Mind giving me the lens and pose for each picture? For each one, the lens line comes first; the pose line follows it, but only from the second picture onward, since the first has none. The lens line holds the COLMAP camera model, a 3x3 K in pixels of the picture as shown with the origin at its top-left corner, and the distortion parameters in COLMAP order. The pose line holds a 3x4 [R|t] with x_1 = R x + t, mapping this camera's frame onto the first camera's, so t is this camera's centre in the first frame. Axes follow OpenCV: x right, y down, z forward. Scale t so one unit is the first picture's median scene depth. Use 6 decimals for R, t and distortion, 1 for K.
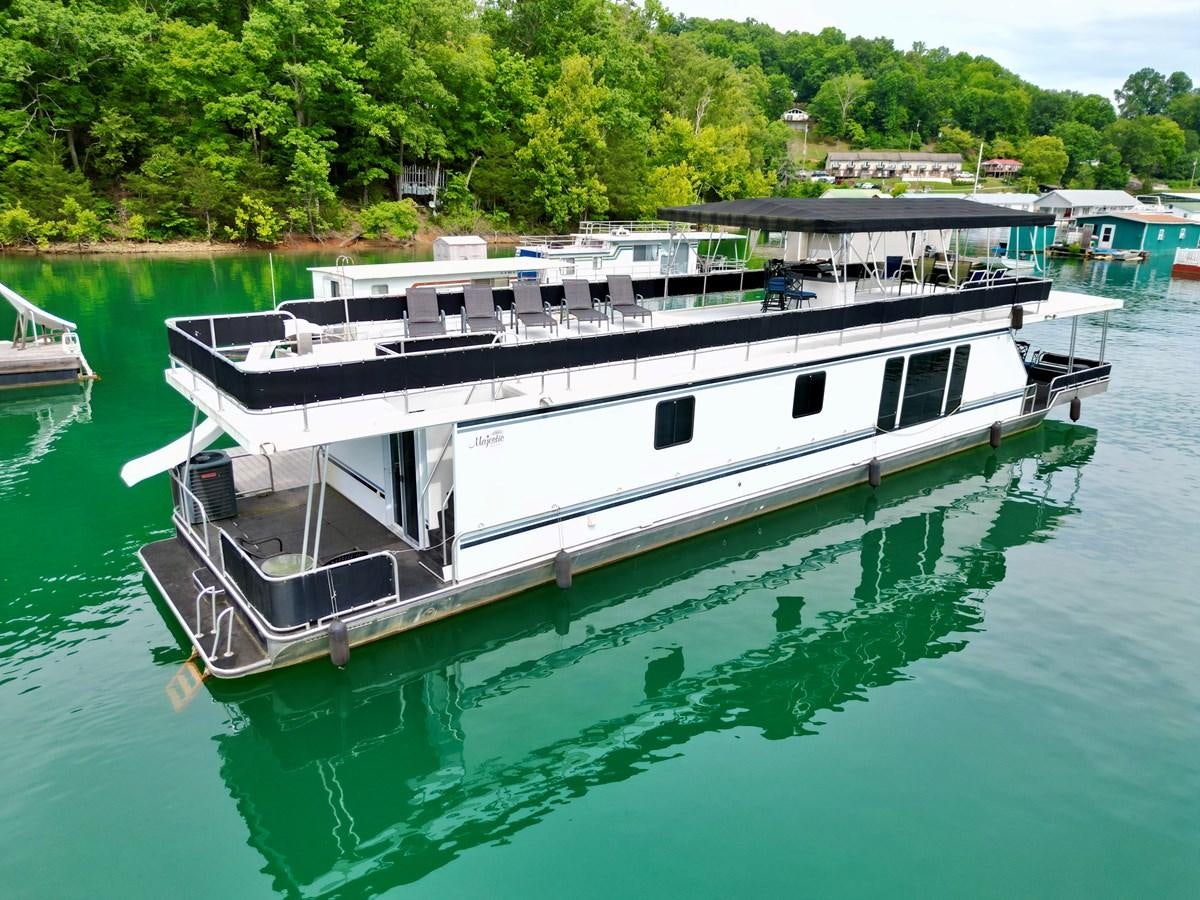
lens RADIAL K [[856.1, 0, 598.0], [0, 856.1, 446.8], [0, 0, 1]] dist [0.055419, -0.048299]
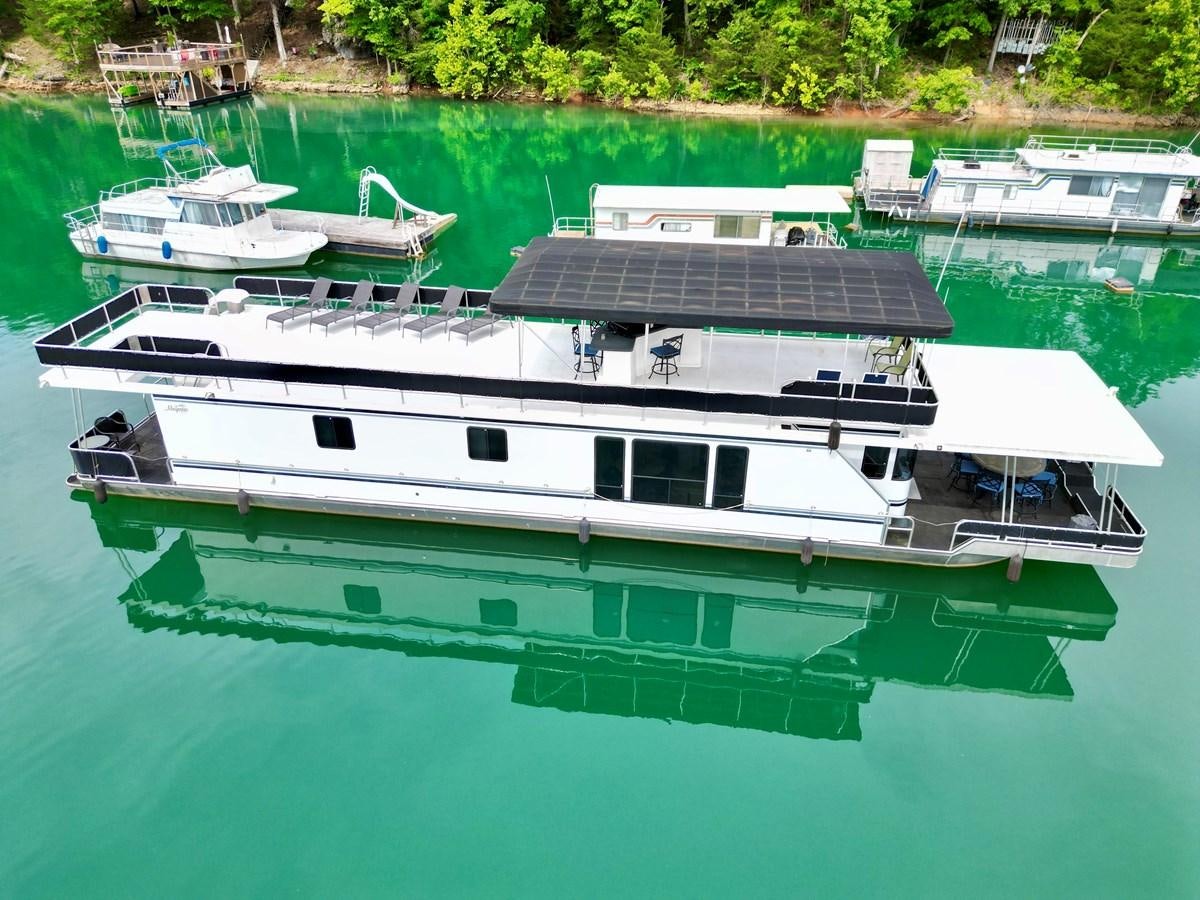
lens RADIAL K [[843.6, 0, 605.0], [0, 843.6, 445.5], [0, 0, 1]] dist [0.062777, -0.056468]
pose [[0.690758, 0.341168, -0.637540, 0.257858], [-0.207660, 0.938150, 0.277040, -0.097043], [0.692626, -0.058976, 0.718882, 0.072185]]
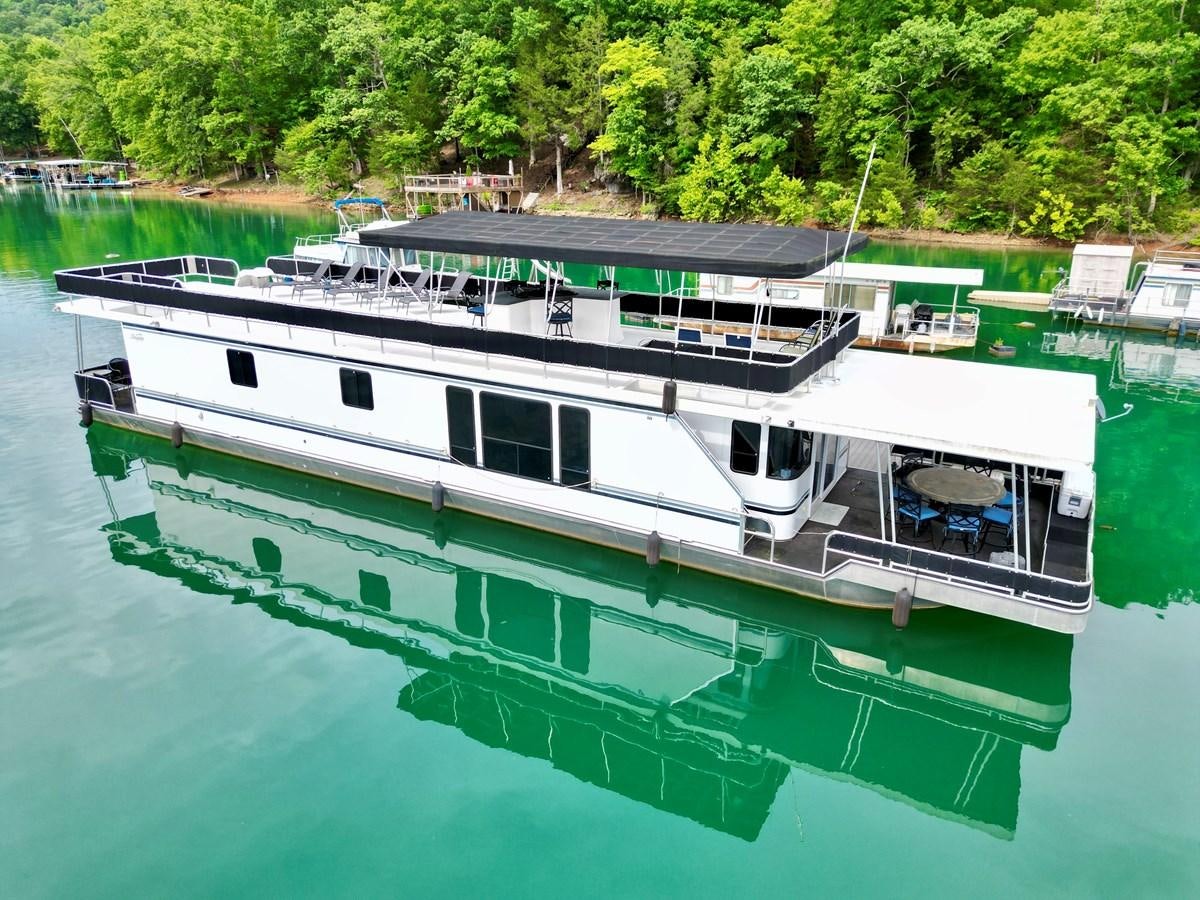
lens RADIAL K [[843.6, 0, 605.0], [0, 843.6, 445.5], [0, 0, 1]] dist [0.062777, -0.056468]
pose [[0.393246, 0.286519, -0.873650, 0.322828], [-0.272921, 0.943754, 0.186663, -0.067962], [0.877993, 0.165033, 0.449324, 0.192851]]
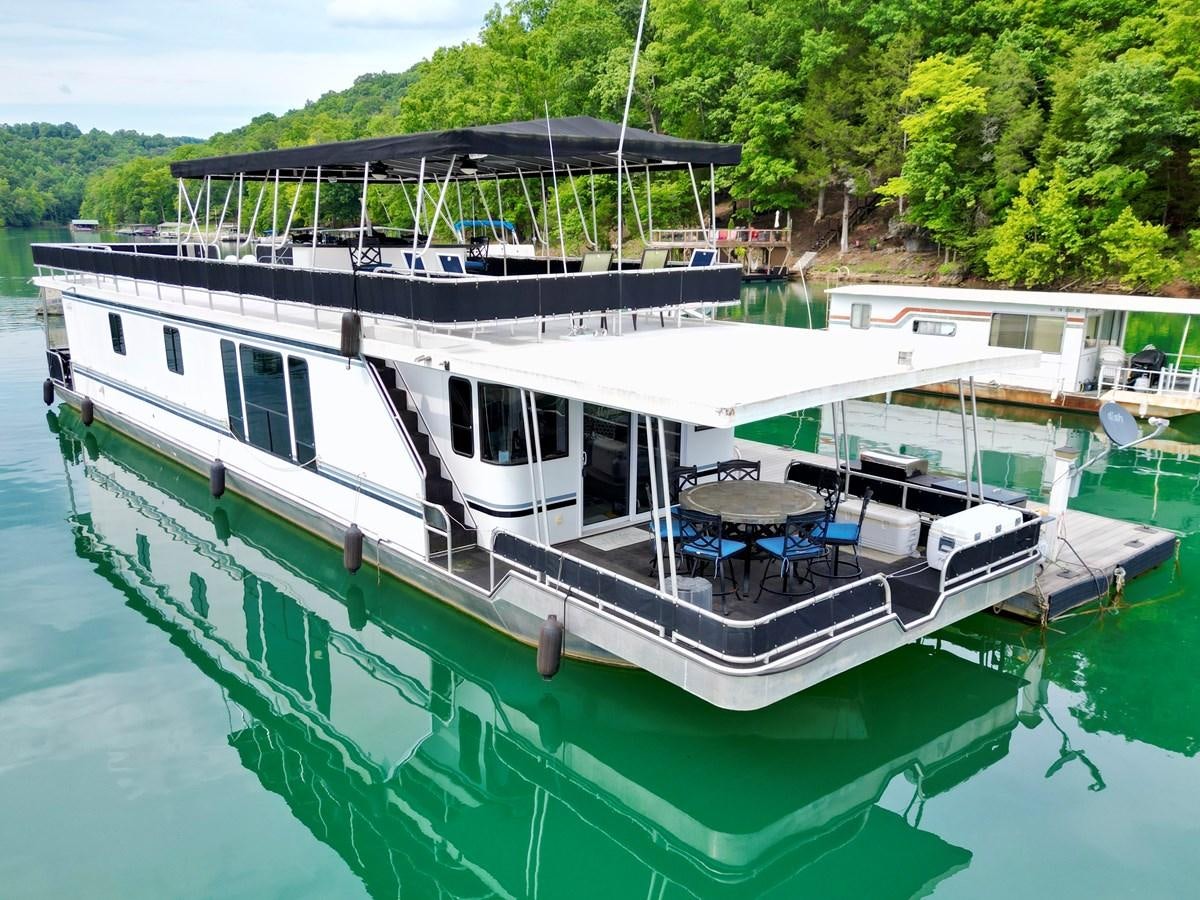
lens RADIAL K [[991.7, 0, 571.7], [0, 991.7, 520.7], [0, 0, 1]] dist [0.054454, -0.046758]
pose [[0.014480, 0.264118, -0.964382, 0.329526], [-0.300610, 0.921013, 0.247727, -0.070652], [0.953637, 0.286316, 0.092733, 0.329628]]
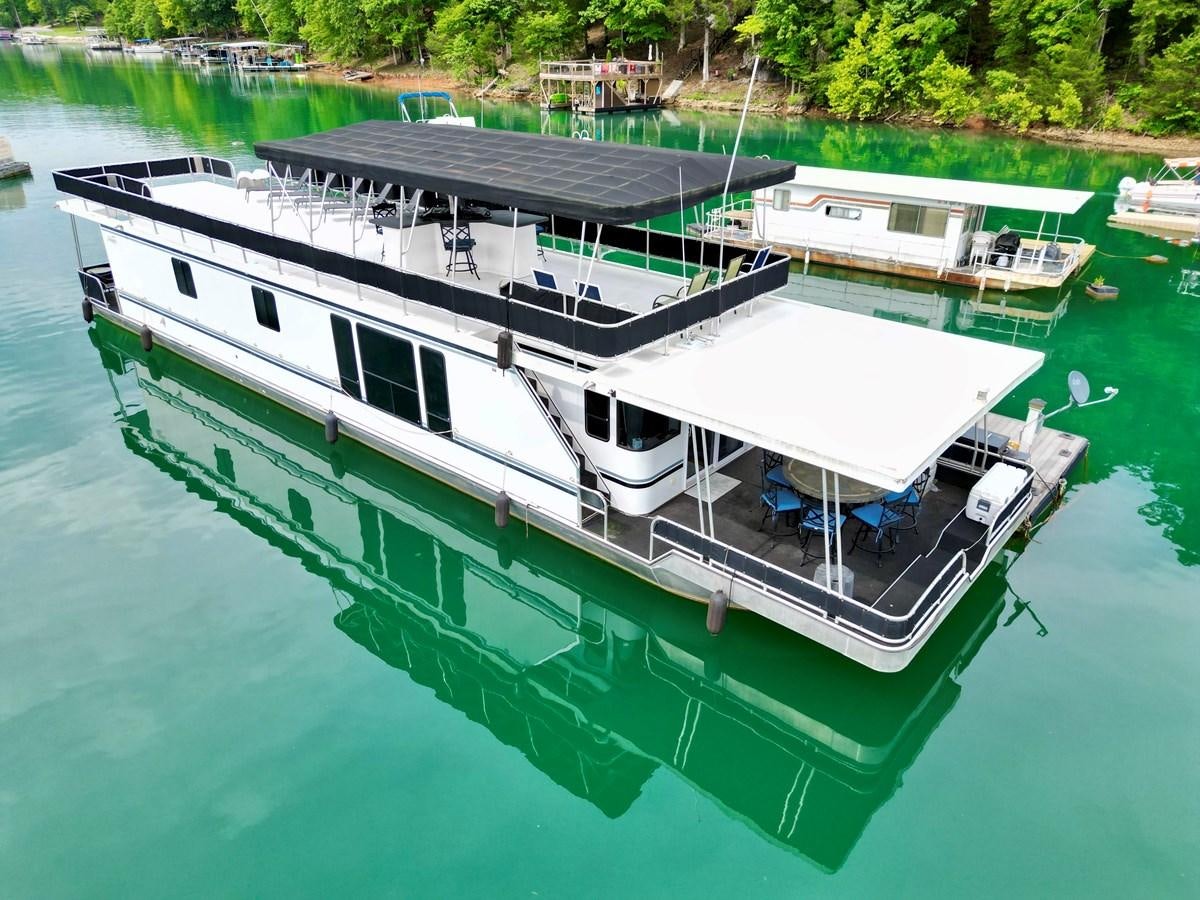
lens RADIAL K [[843.6, 0, 605.0], [0, 843.6, 445.5], [0, 0, 1]] dist [0.062777, -0.056468]
pose [[0.195252, 0.415934, -0.888187, 0.323435], [-0.294630, 0.888662, 0.351388, -0.098144], [0.935452, 0.193078, 0.296060, 0.267730]]
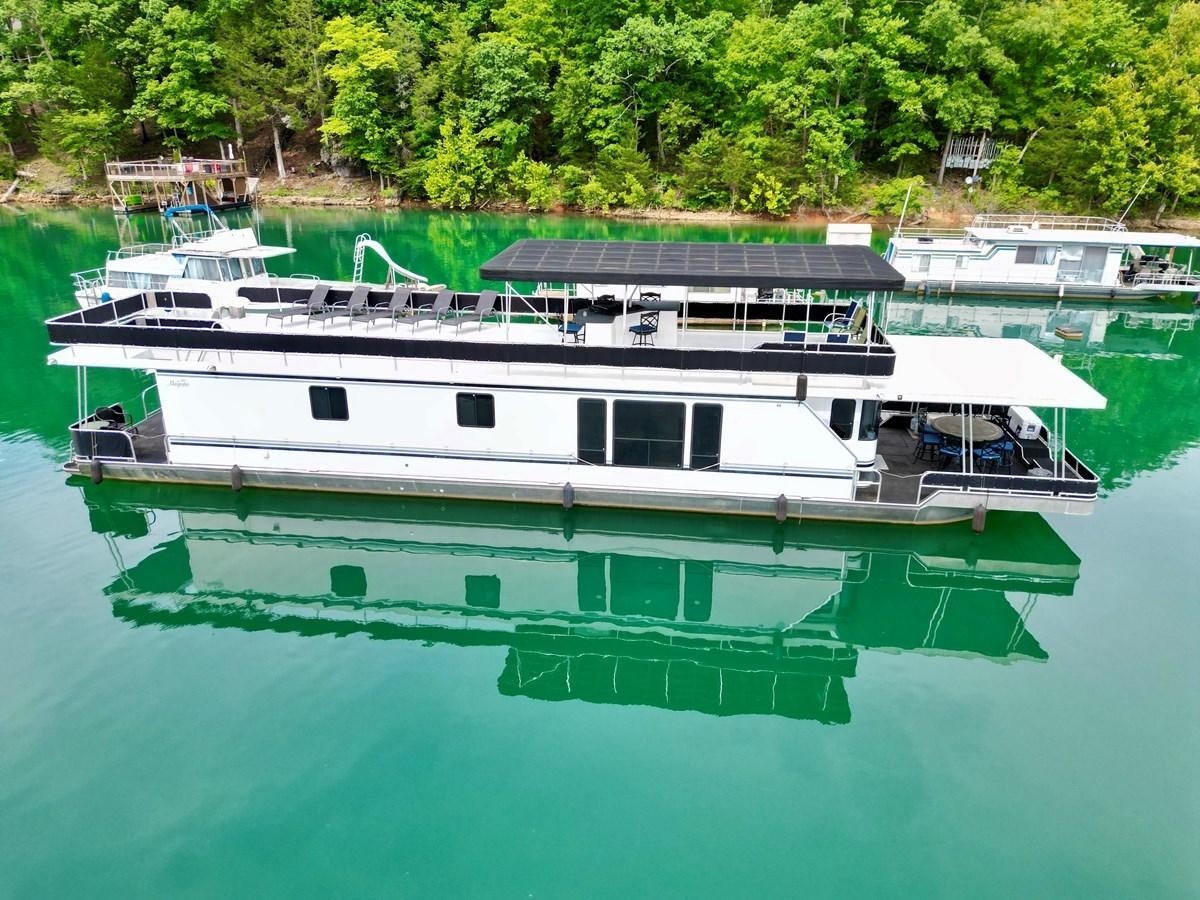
lens RADIAL K [[843.6, 0, 605.0], [0, 843.6, 445.5], [0, 0, 1]] dist [0.062777, -0.056468]
pose [[0.707269, 0.238107, -0.665640, 0.282434], [-0.203822, 0.970270, 0.130508, -0.049244], [0.676925, 0.043368, 0.734773, 0.061387]]
